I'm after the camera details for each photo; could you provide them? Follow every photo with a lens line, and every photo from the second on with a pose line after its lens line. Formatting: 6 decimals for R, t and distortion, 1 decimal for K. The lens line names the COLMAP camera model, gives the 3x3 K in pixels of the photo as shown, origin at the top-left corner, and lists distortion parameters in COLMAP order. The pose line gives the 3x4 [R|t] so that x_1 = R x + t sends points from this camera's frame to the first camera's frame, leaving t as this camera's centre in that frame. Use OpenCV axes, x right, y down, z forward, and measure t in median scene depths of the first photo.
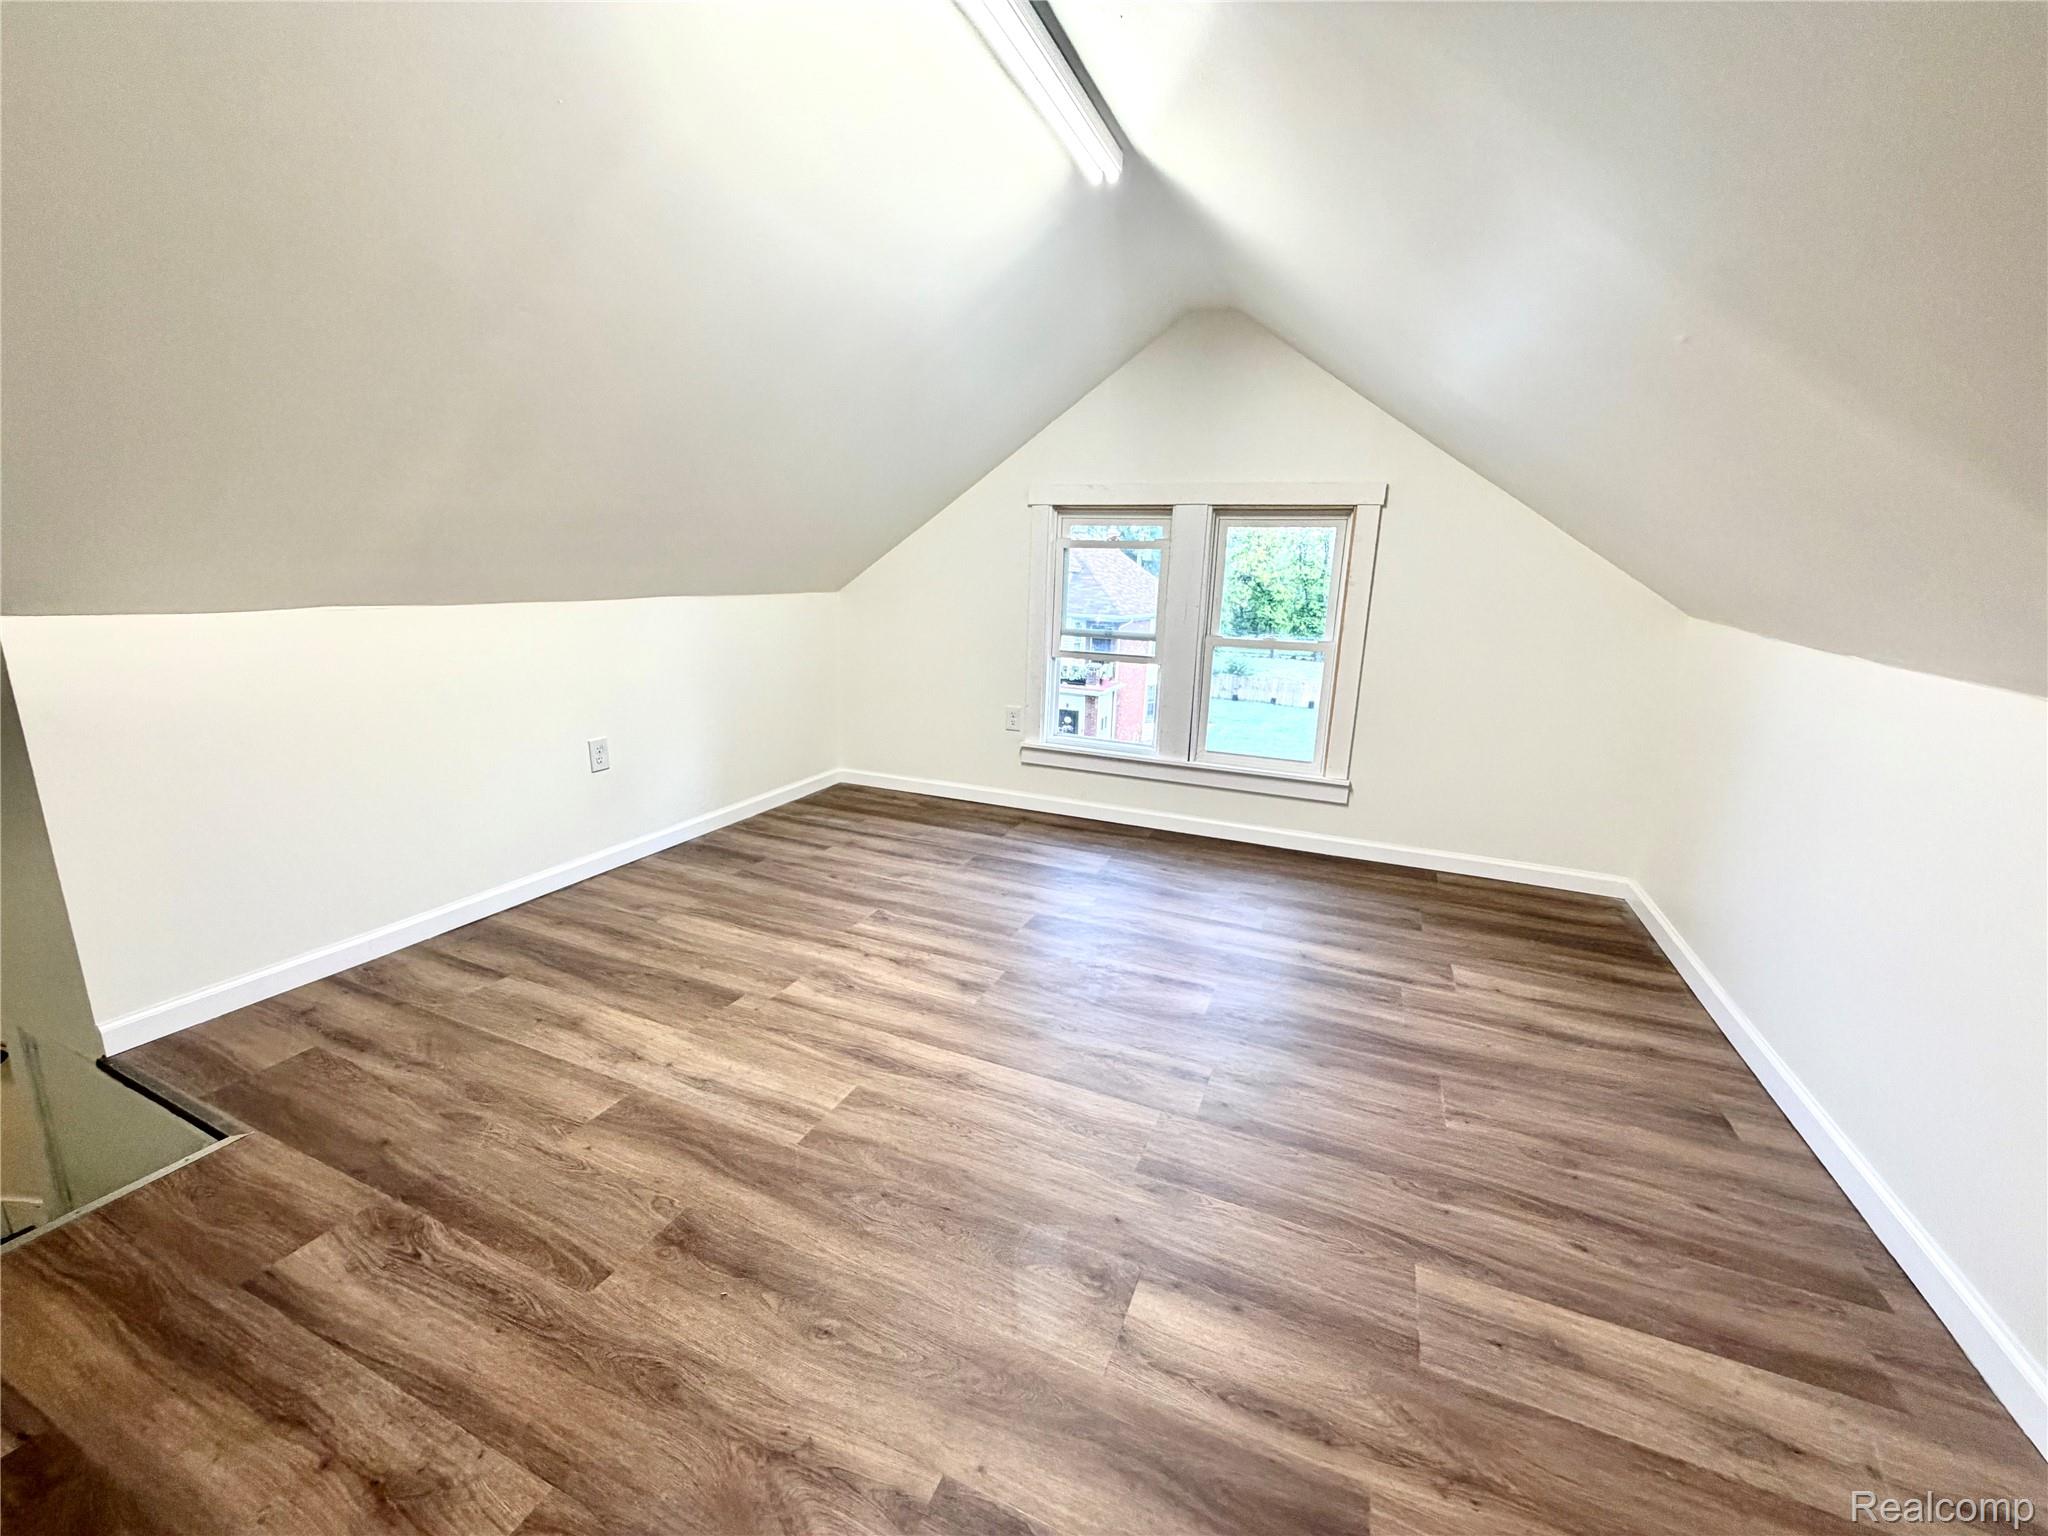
lens RADIAL K [[821.8, 0, 1018.3], [0, 821.8, 770.9], [0, 0, 1]] dist [0.001200, 0.000437]
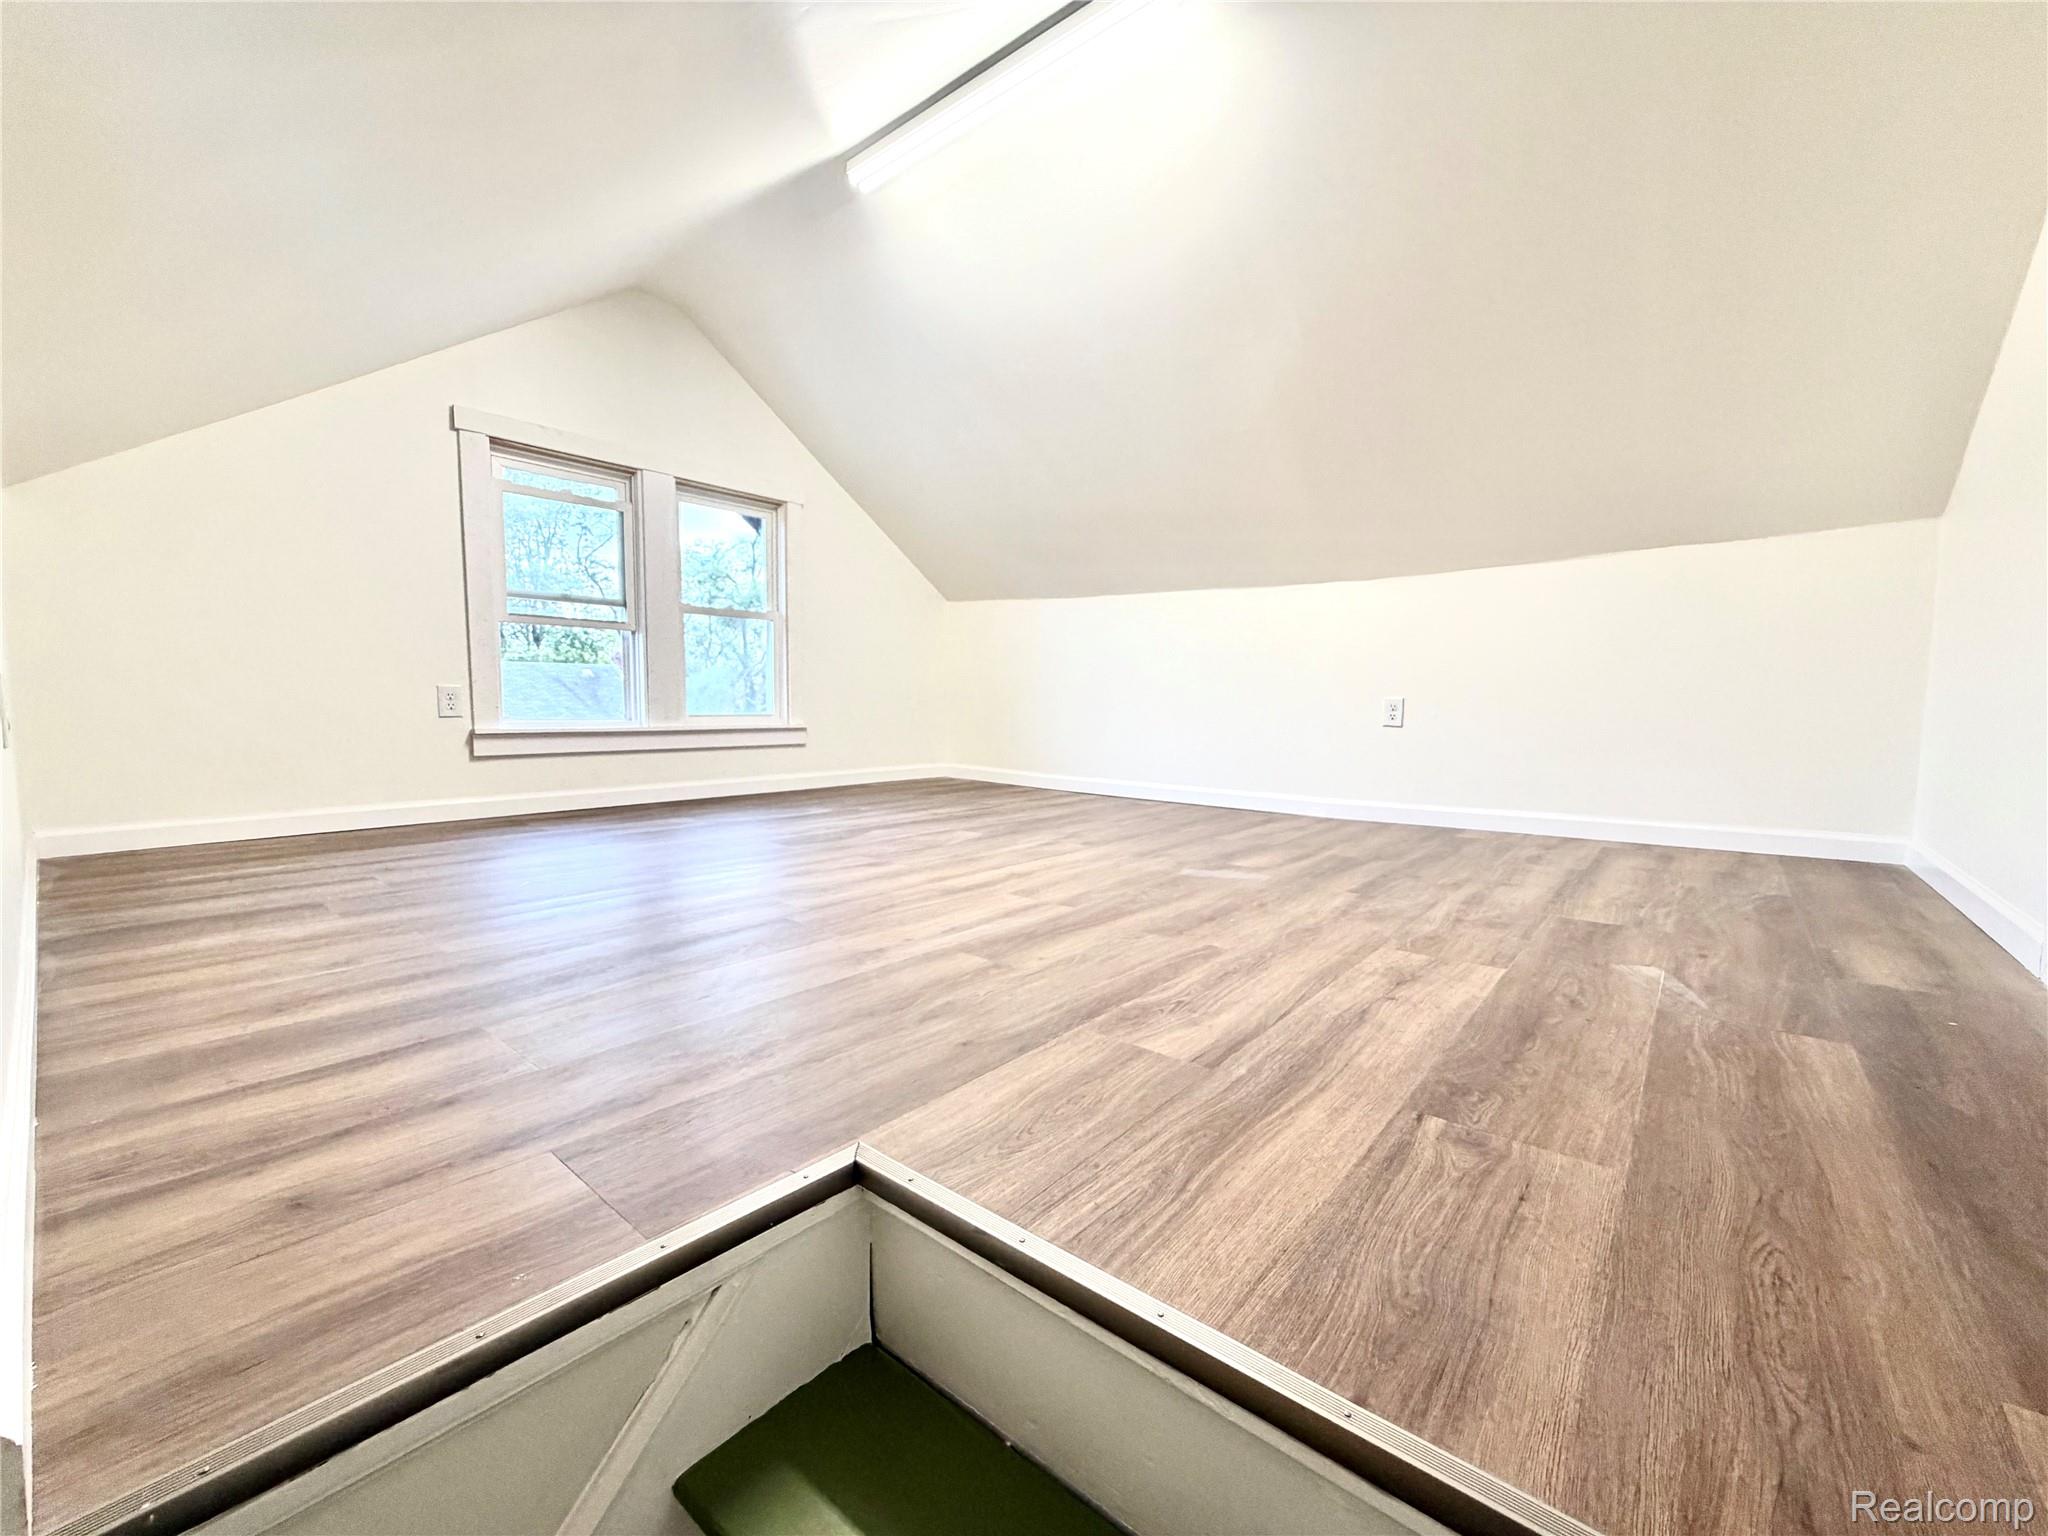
lens RADIAL K [[821.8, 0, 1018.3], [0, 821.8, 770.9], [0, 0, 1]] dist [0.001200, 0.000437]
pose [[0.288787, -0.107601, 0.951327, -0.936033], [0.222440, 0.974013, 0.042643, 0.135822], [-0.931194, 0.199298, 0.305217, 0.463792]]
